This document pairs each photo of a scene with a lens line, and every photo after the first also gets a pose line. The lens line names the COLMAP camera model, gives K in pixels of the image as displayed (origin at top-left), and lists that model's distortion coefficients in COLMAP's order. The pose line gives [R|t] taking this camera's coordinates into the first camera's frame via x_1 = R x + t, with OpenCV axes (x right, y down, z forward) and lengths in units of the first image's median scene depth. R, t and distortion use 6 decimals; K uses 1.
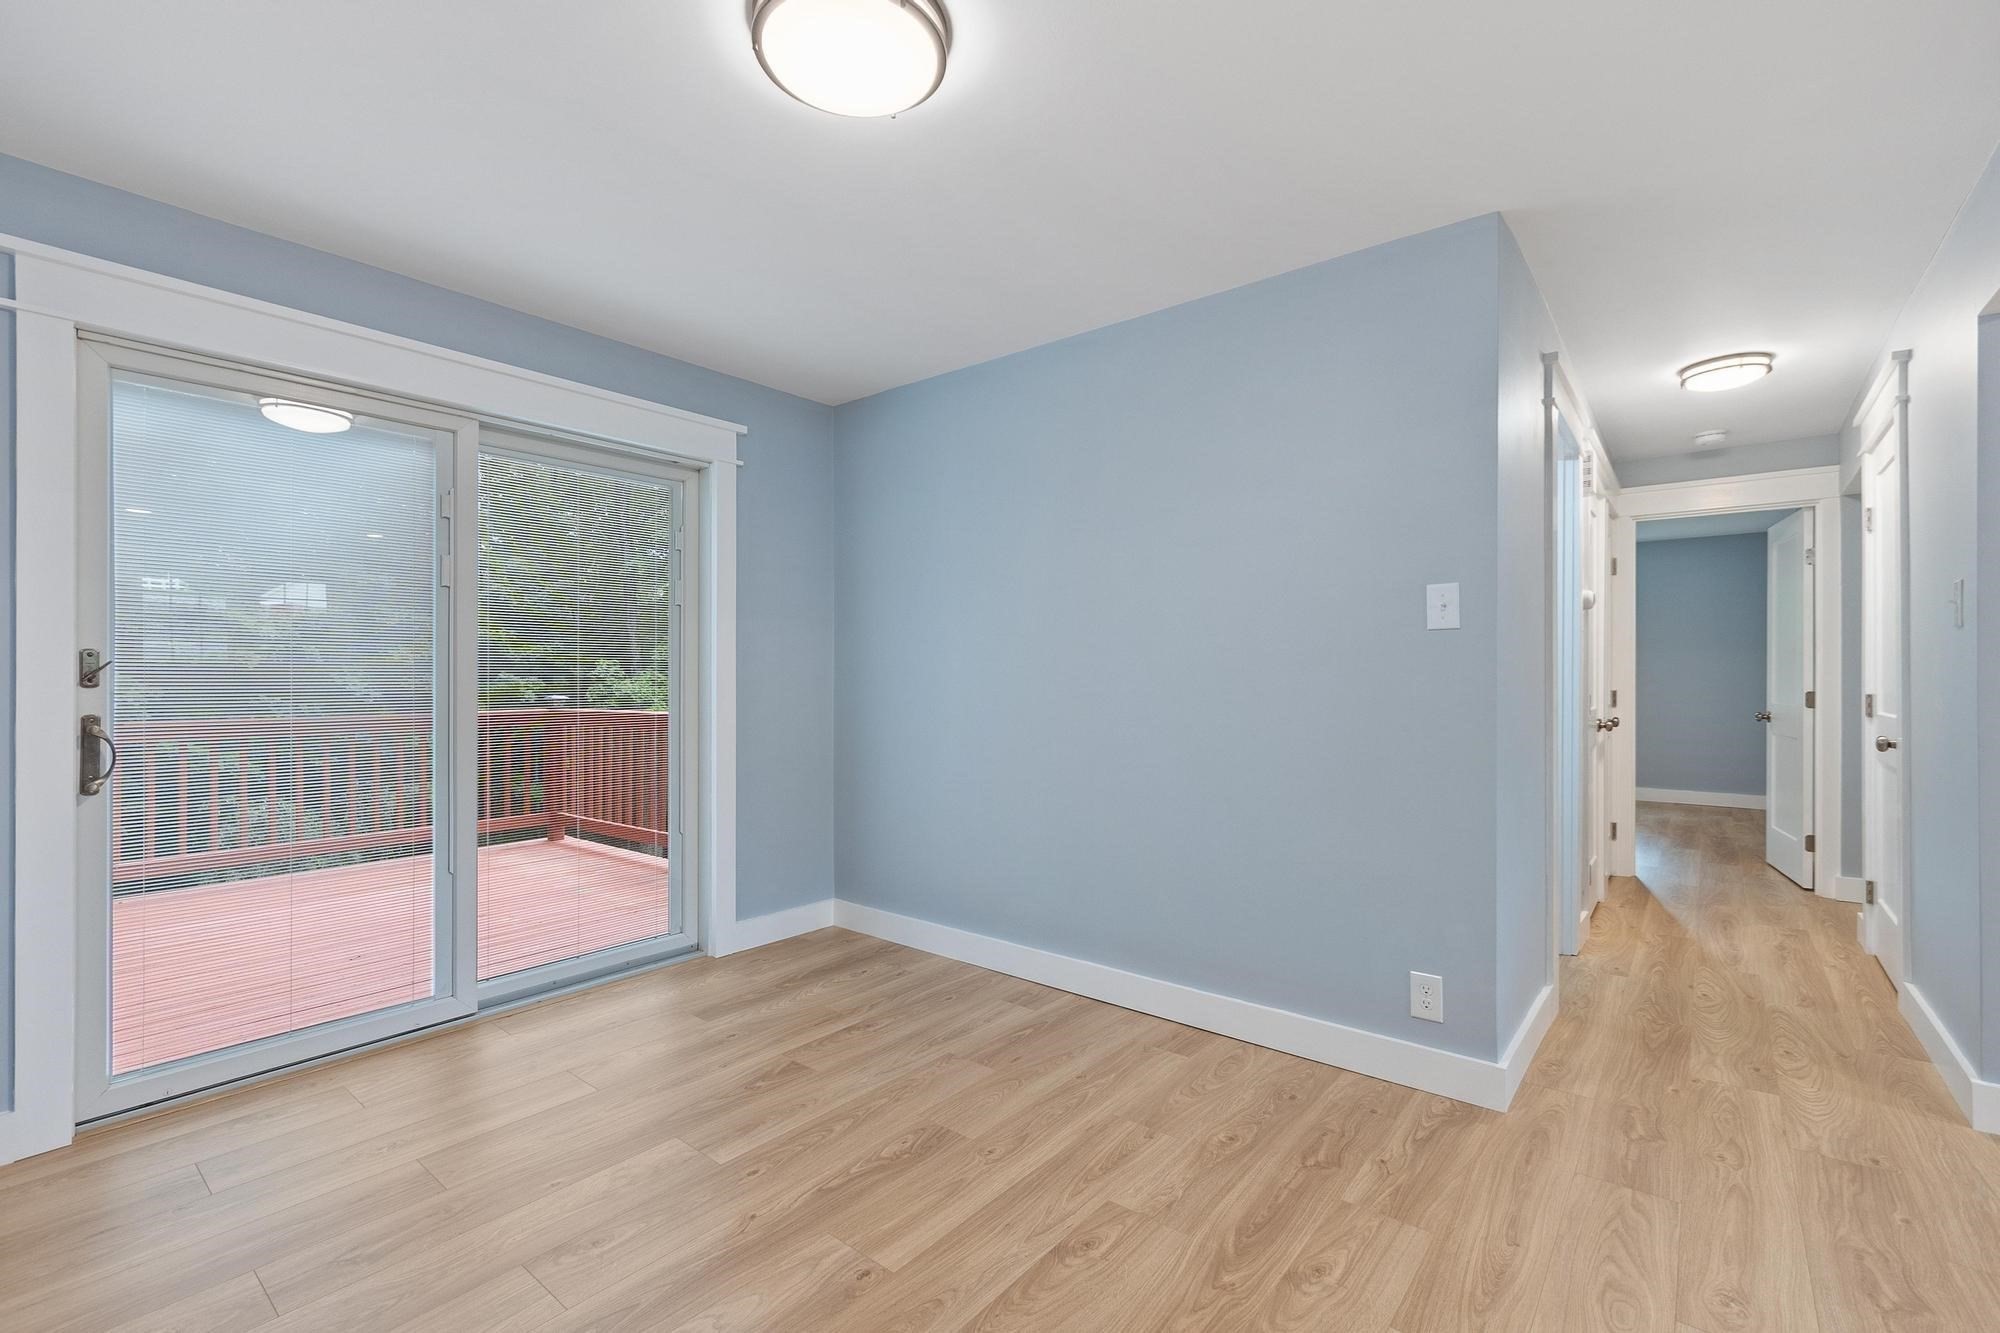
lens RADIAL K [[872.0, 0, 1000.0], [0, 872.0, 666.5], [0, 0, 1]] dist [0.002262, 0.000394]
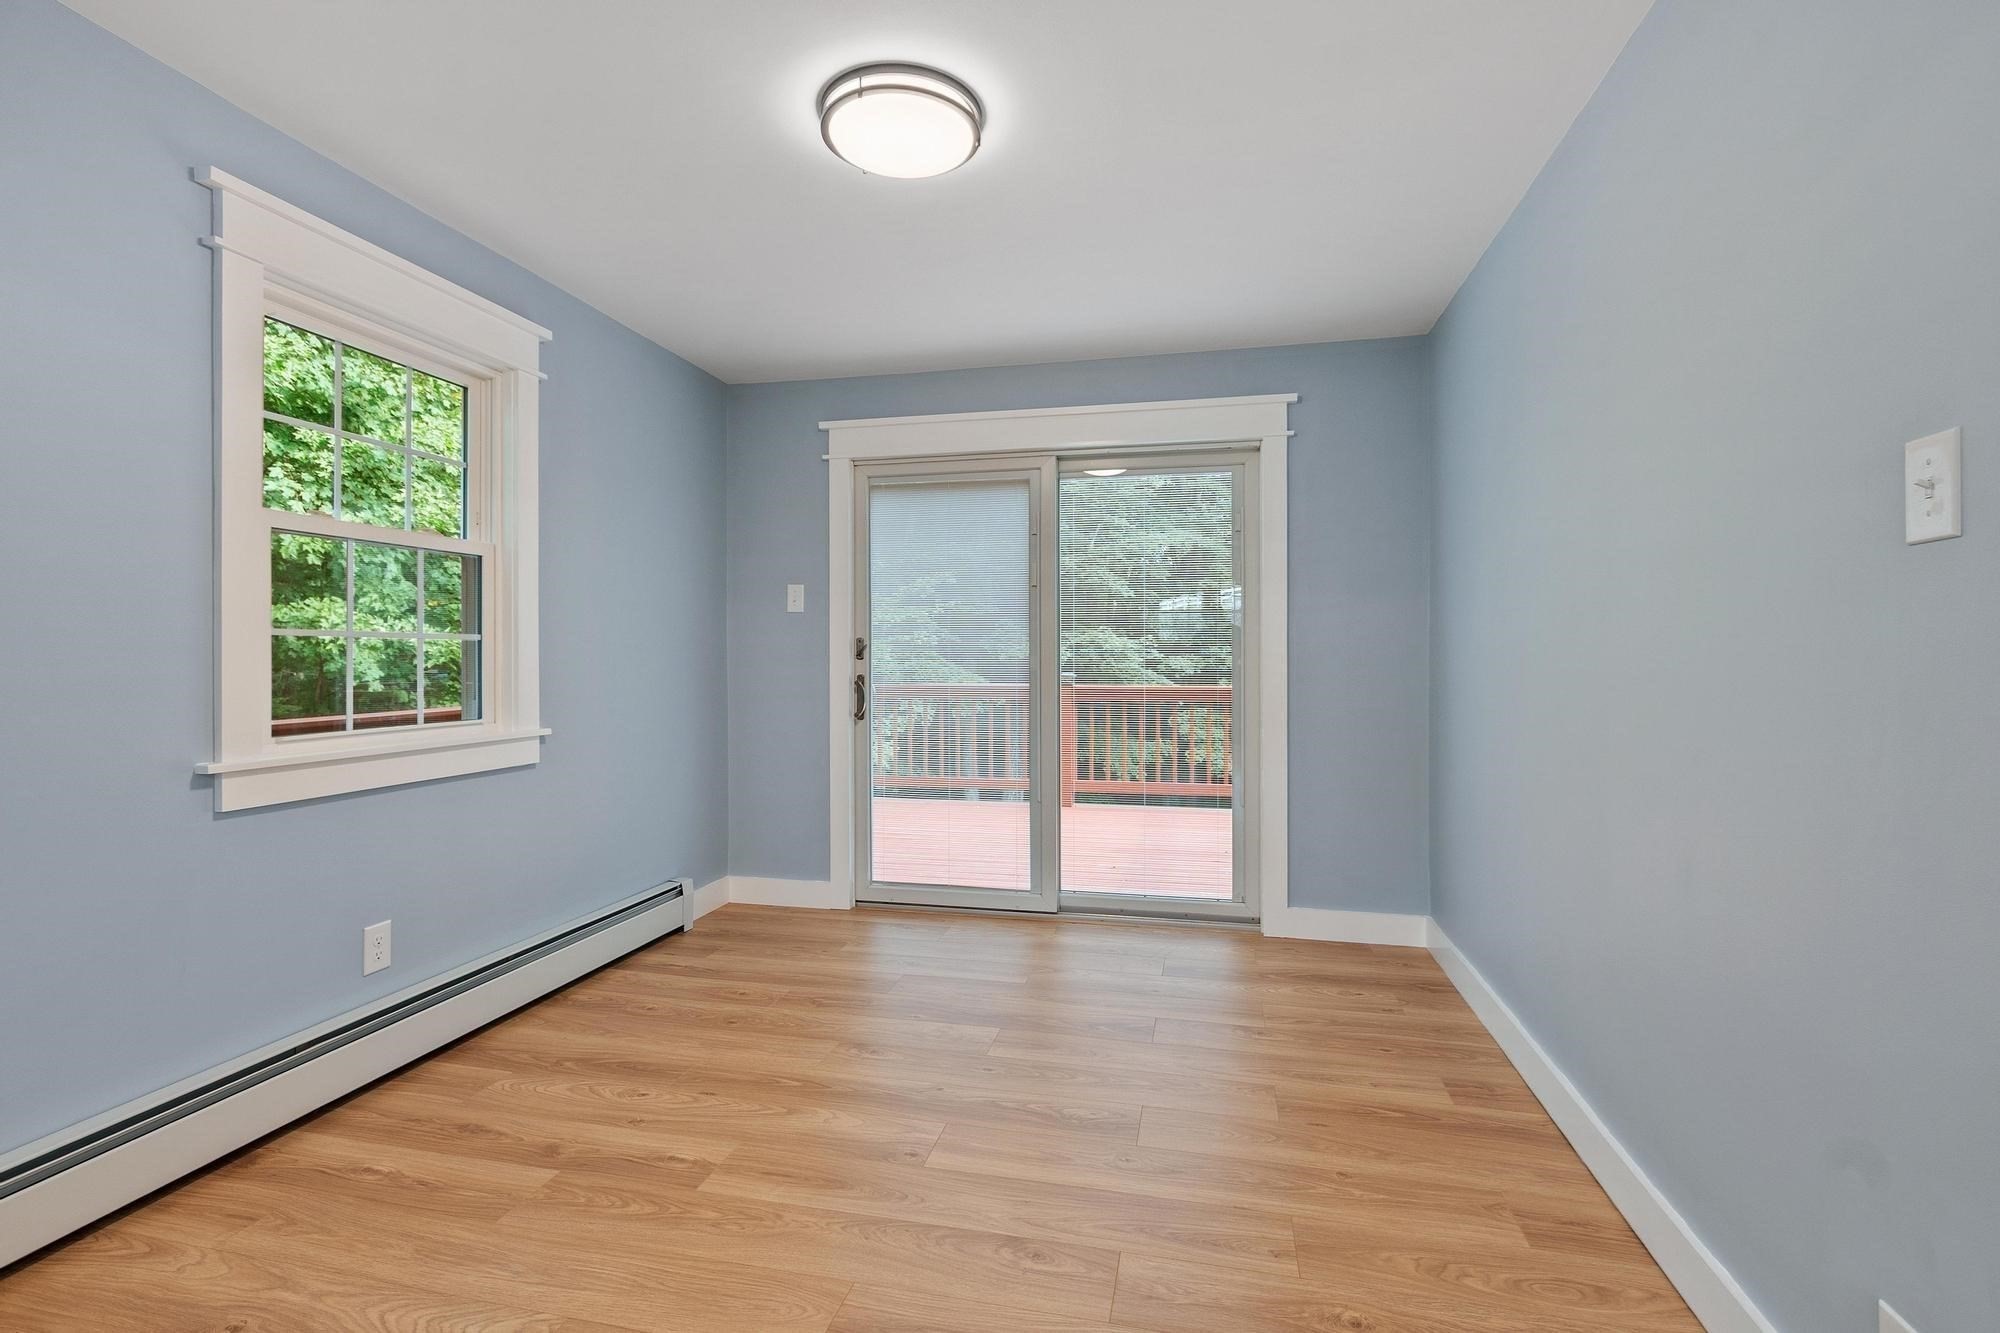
lens RADIAL K [[919.0, 0, 1000.2], [0, 919.0, 657.8], [0, 0, 1]] dist [-0.001347, -0.000031]
pose [[0.442211, 0.003838, -0.896903, 0.702576], [0.006924, 0.999946, 0.007693, 0.007422], [0.896884, -0.009612, 0.442161, 0.387100]]
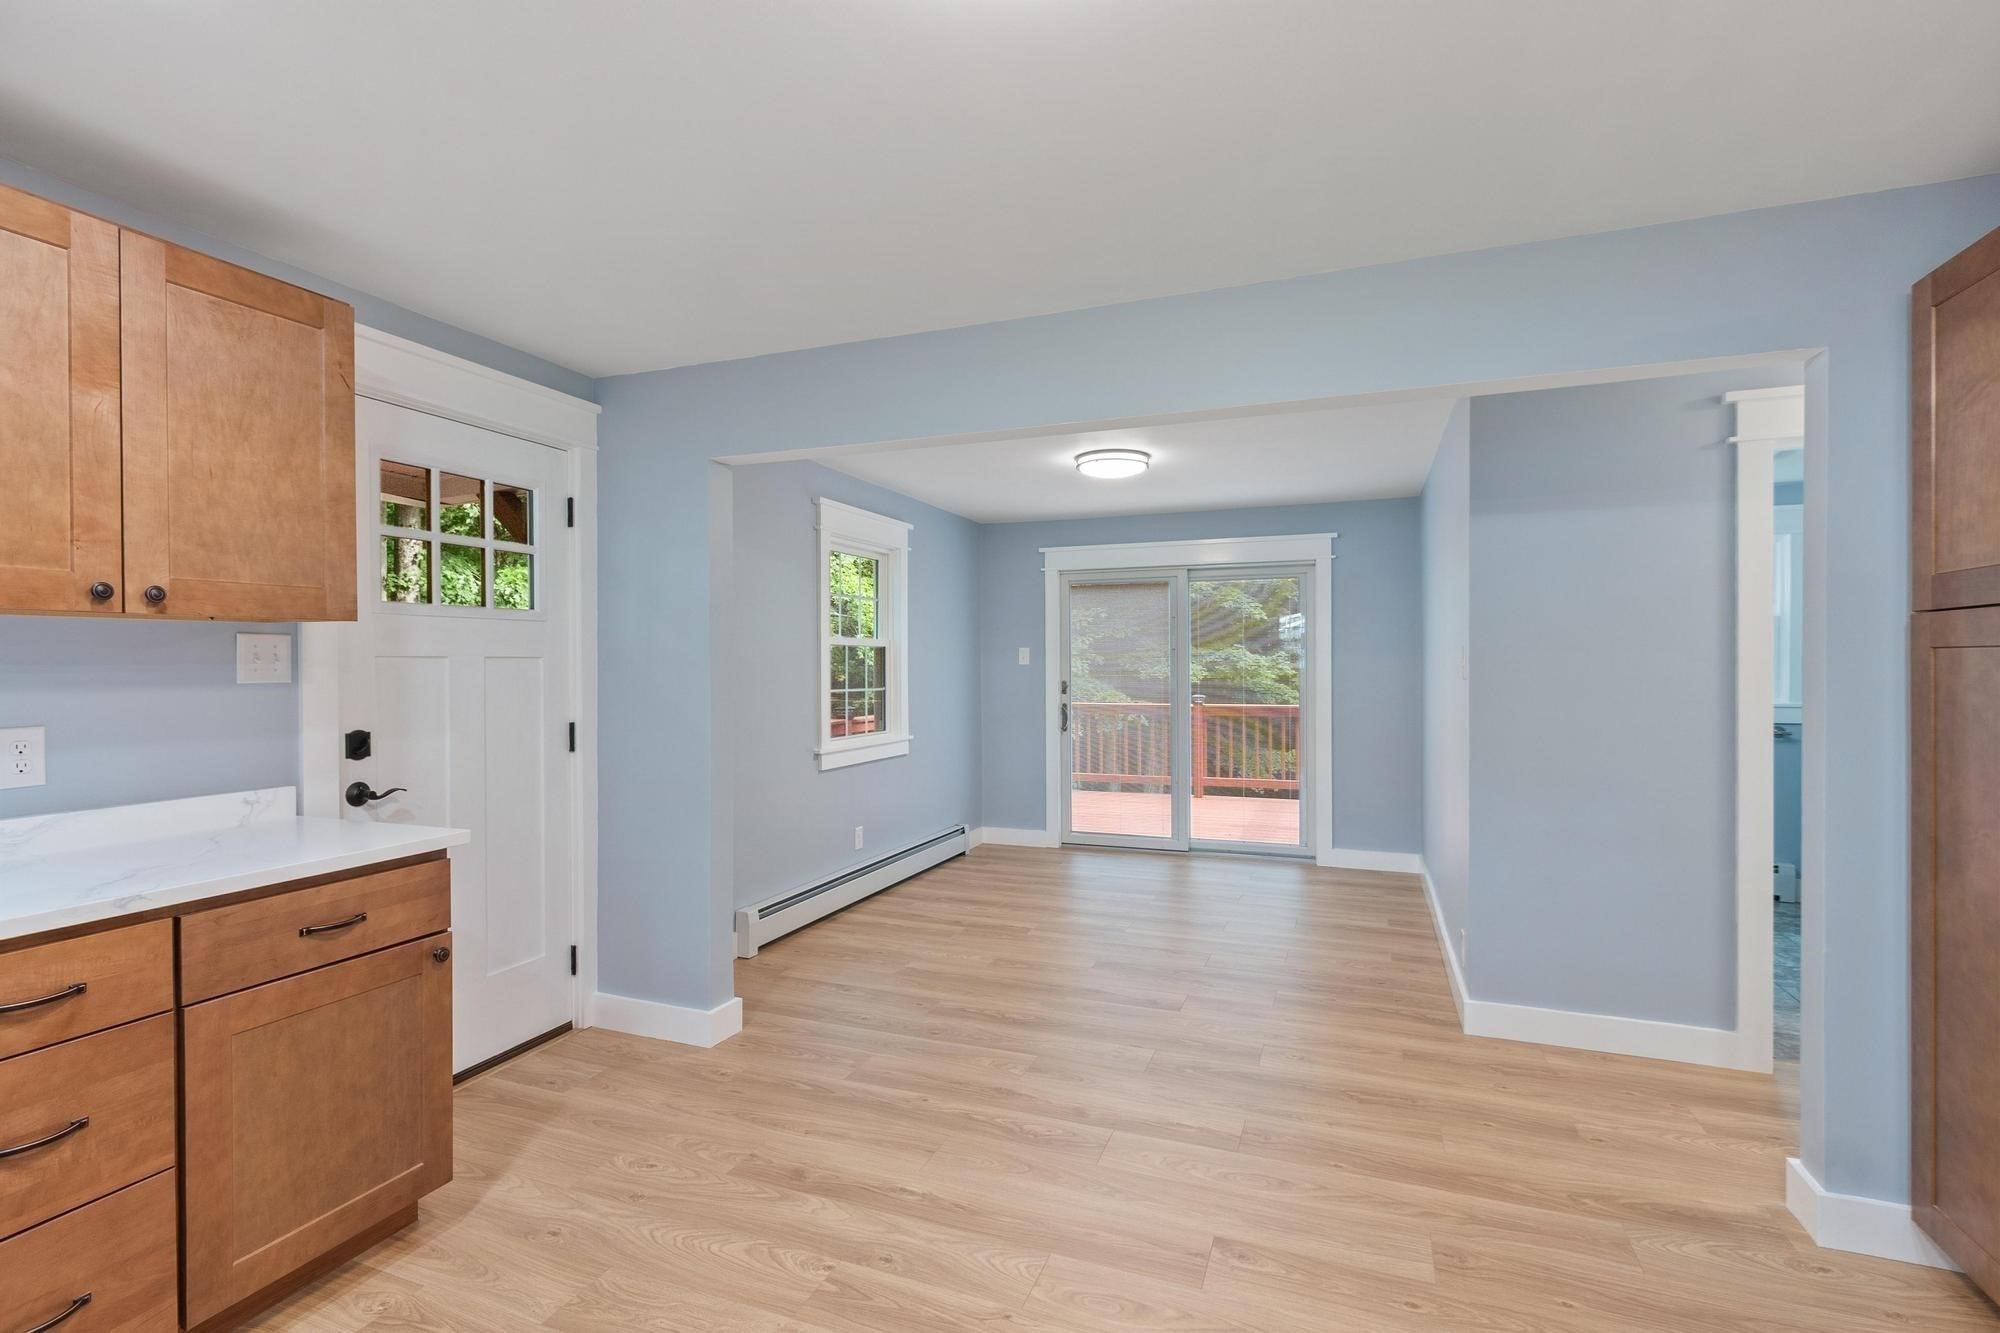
lens RADIAL K [[927.2, 0, 1001.0], [0, 927.2, 669.8], [0, 0, 1]] dist [-0.000088, 0.000050]
pose [[0.306826, 0.005182, -0.951751, 1.647155], [0.012132, 0.999883, 0.009355, -0.079135], [0.951688, -0.014417, 0.306727, -0.124753]]
